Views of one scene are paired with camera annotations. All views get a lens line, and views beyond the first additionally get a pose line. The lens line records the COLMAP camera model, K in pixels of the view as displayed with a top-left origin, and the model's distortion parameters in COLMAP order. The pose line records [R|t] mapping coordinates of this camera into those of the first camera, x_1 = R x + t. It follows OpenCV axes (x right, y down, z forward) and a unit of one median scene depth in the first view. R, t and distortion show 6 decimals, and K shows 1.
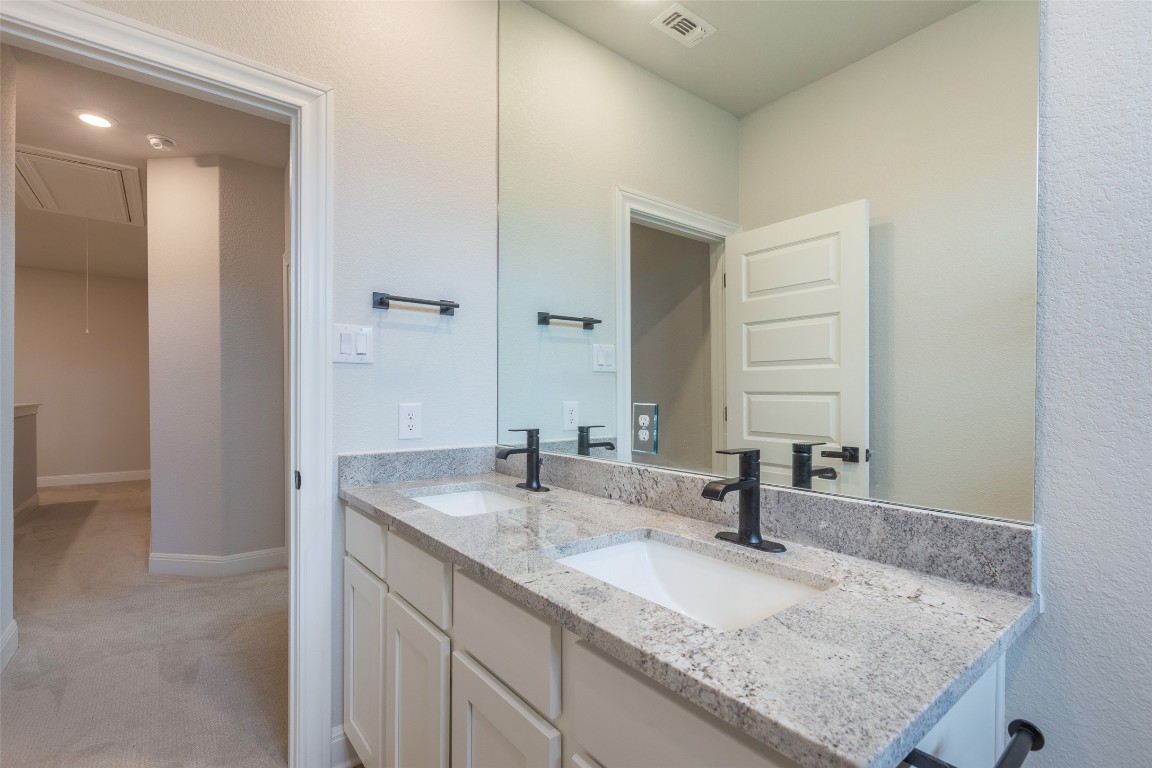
lens RADIAL K [[530.5, 0, 582.1], [0, 530.5, 394.6], [0, 0, 1]] dist [0.001271, -0.000282]
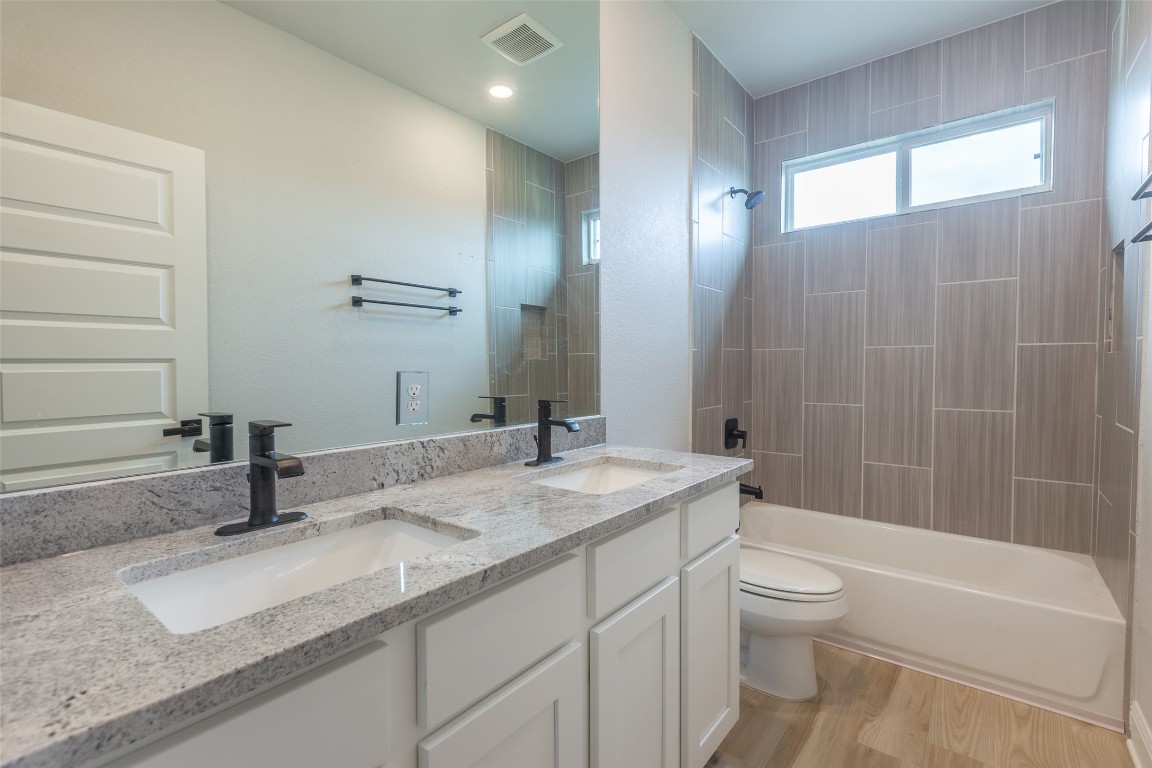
lens RADIAL K [[530.5, 0, 580.2], [0, 530.5, 385.8], [0, 0, 1]] dist [0.001271, -0.000282]
pose [[-0.231225, -0.044602, 0.971877, -0.868172], [-0.001927, 0.998968, 0.045387, -0.002559], [-0.972898, 0.008621, -0.231073, 0.941866]]
